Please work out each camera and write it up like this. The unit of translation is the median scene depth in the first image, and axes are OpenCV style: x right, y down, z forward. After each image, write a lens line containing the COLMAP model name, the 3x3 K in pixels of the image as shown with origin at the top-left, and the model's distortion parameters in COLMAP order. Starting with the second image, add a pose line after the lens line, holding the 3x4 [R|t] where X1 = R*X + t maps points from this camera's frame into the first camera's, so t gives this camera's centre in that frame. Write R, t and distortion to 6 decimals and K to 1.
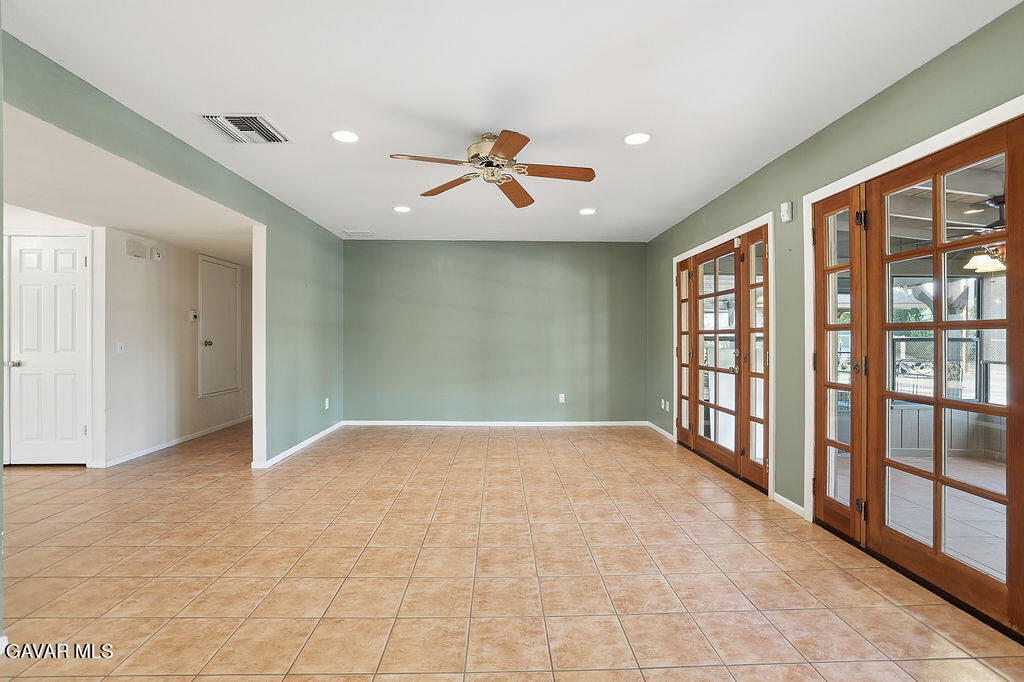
lens RADIAL K [[447.5, 0, 509.3], [0, 447.5, 336.3], [0, 0, 1]] dist [-0.017035, -0.000290]
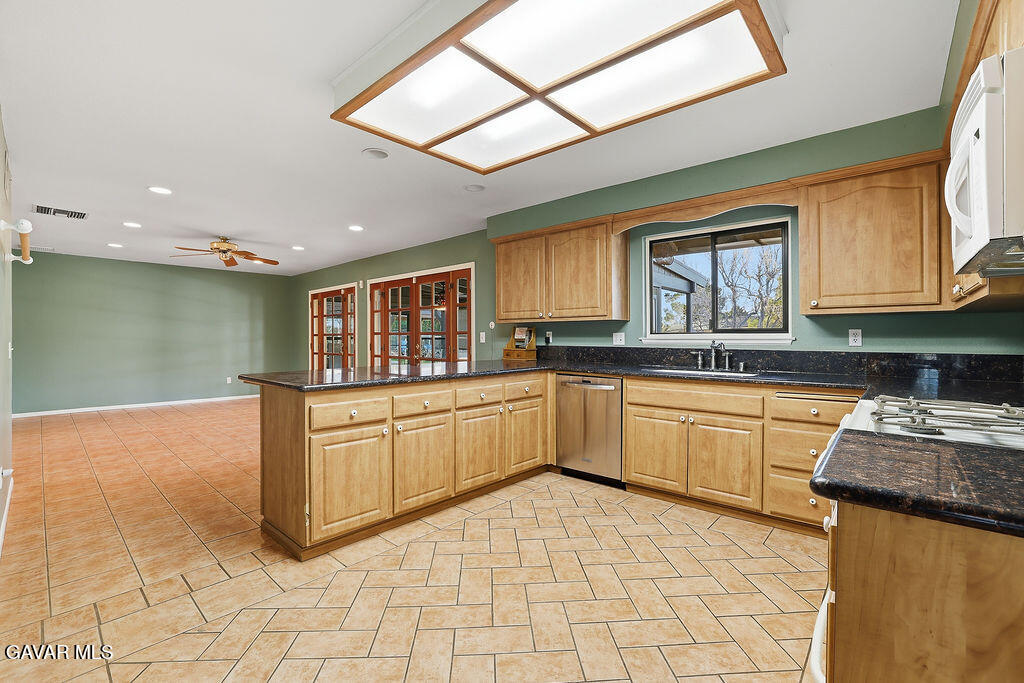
lens RADIAL K [[447.5, 0, 508.2], [0, 447.5, 336.8], [0, 0, 1]] dist [-0.017035, -0.000290]
pose [[0.699348, 0.001723, 0.714779, -0.356423], [-0.001851, 0.999998, -0.000600, -0.001570], [-0.714779, -0.000904, 0.699350, -0.824745]]
